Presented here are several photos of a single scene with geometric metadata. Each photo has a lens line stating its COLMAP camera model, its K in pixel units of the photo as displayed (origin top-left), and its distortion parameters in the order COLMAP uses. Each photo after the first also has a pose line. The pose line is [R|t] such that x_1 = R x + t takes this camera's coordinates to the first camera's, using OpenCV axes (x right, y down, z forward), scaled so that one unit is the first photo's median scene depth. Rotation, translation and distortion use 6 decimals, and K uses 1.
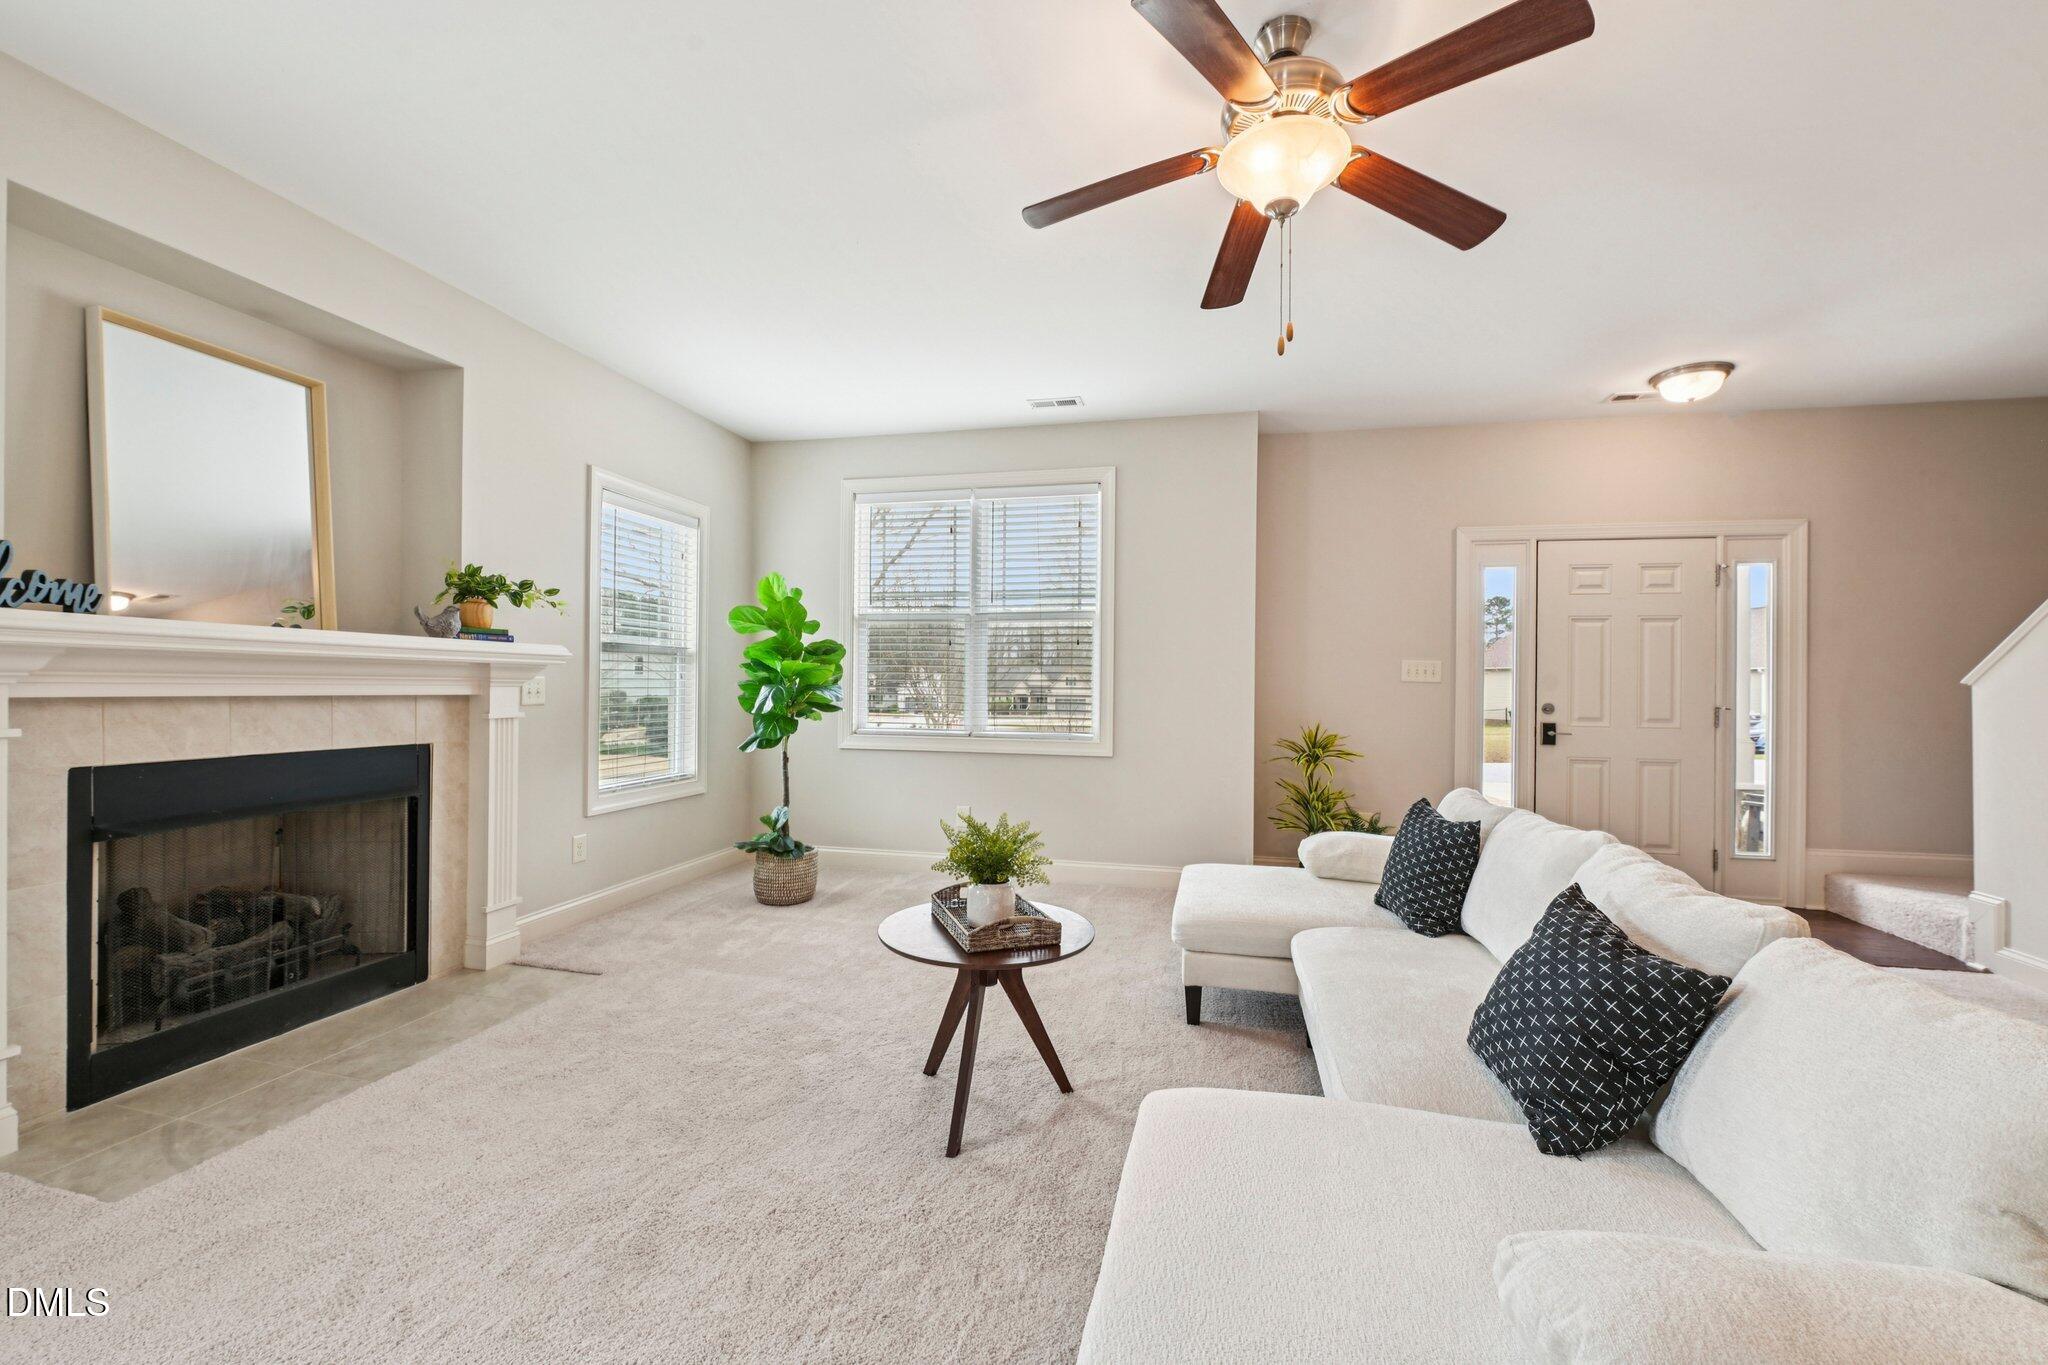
lens RADIAL K [[812.1, 0, 1031.6], [0, 812.1, 686.0], [0, 0, 1]] dist [-0.010209, -0.001201]
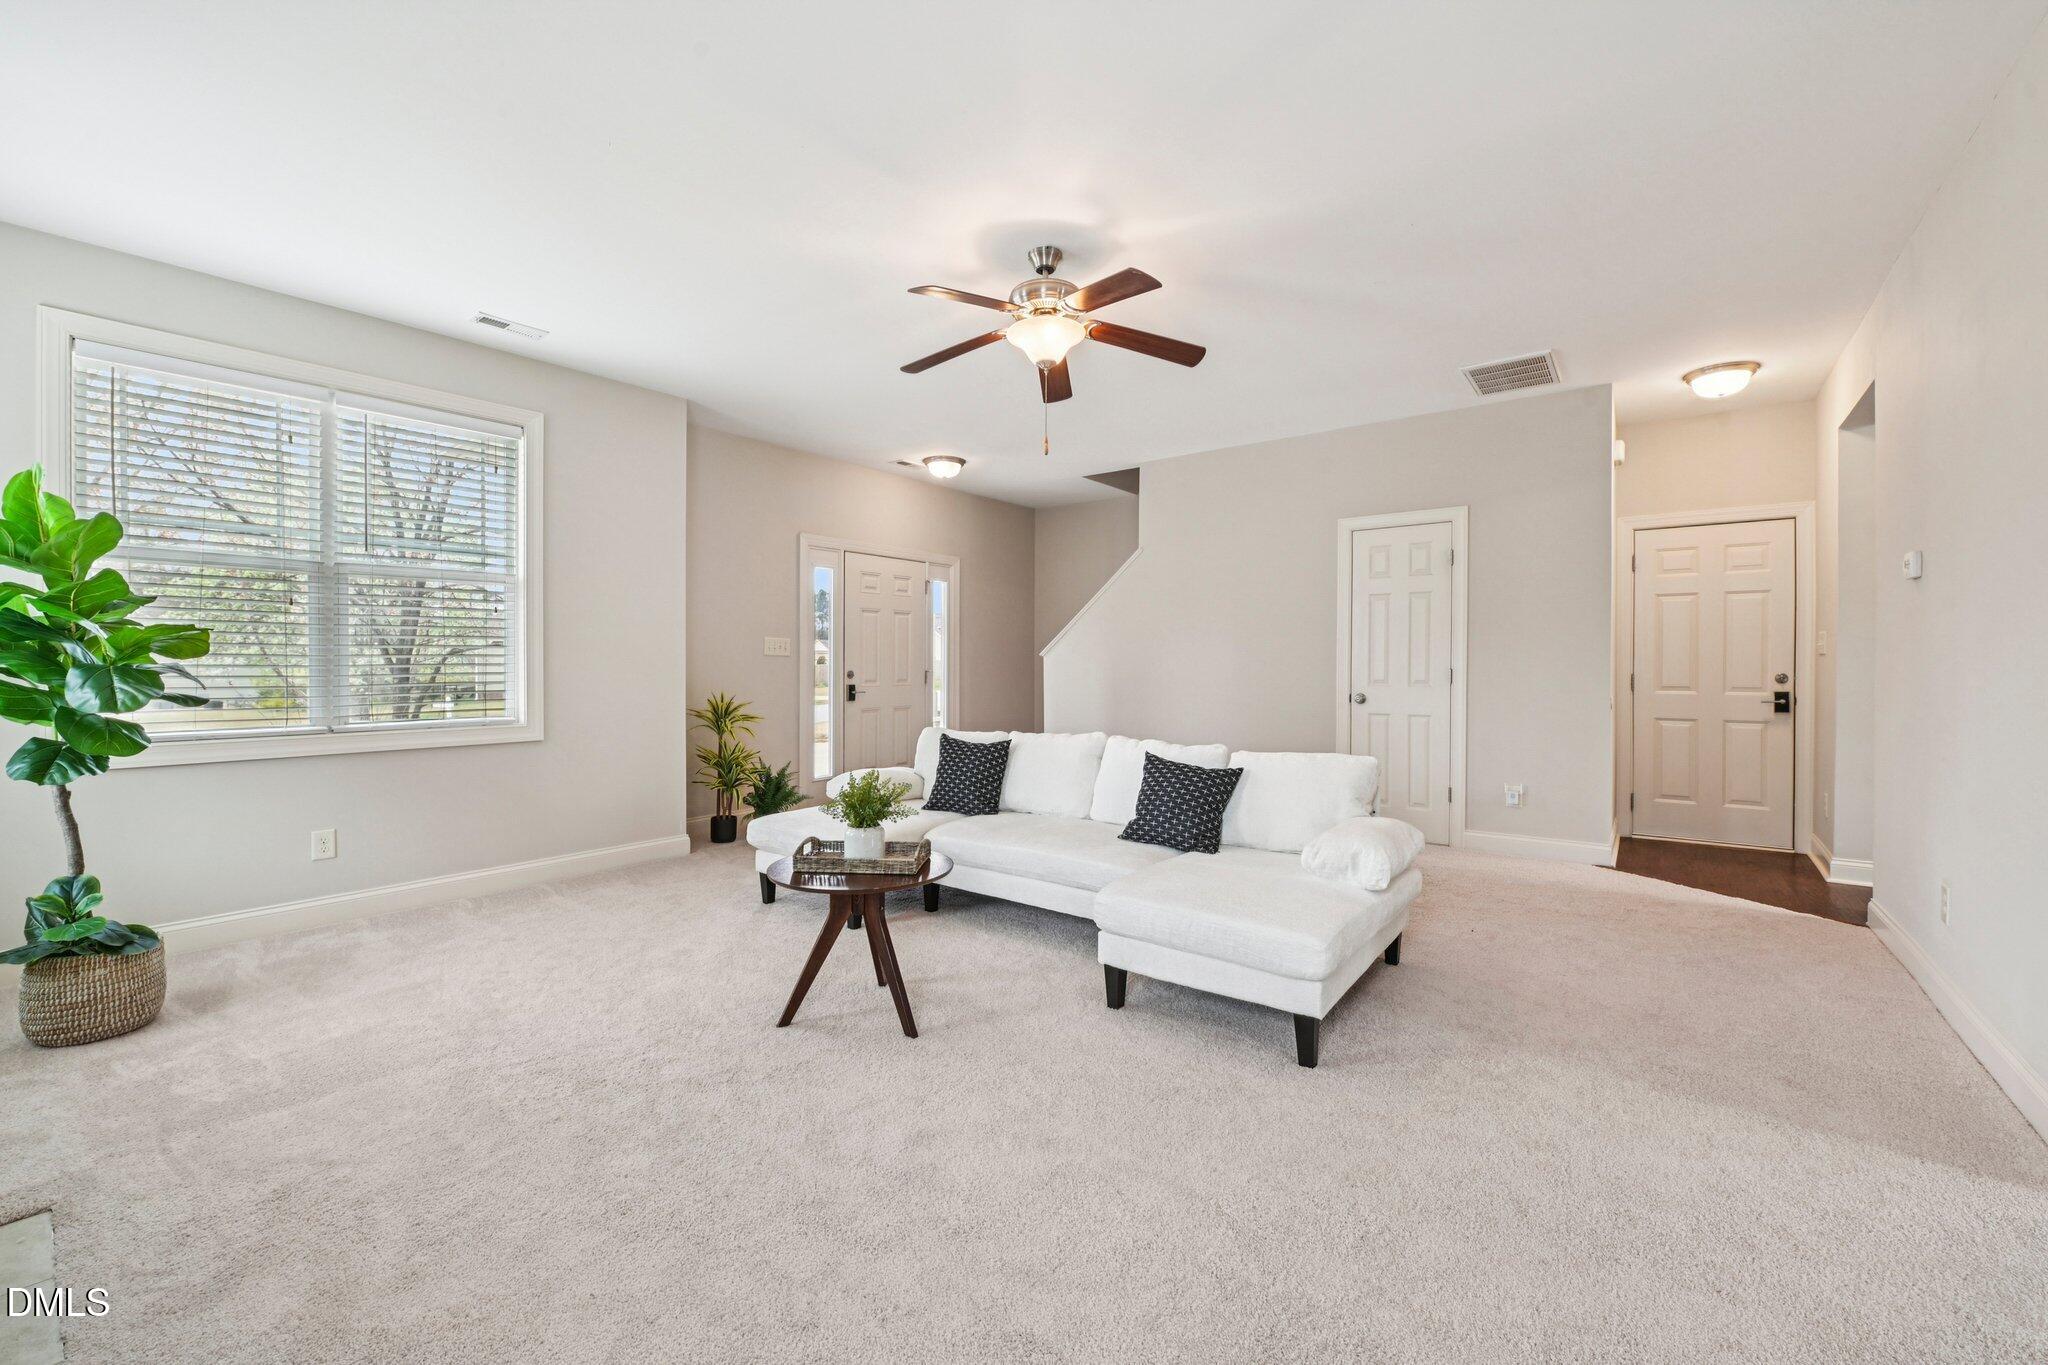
lens RADIAL K [[812.1, 0, 1042.5], [0, 812.1, 676.4], [0, 0, 1]] dist [-0.010209, -0.001201]
pose [[0.421559, -0.025759, 0.906435, -0.482380], [0.006619, 0.999657, 0.025330, -0.001820], [-0.906777, -0.004678, 0.421585, 0.127841]]
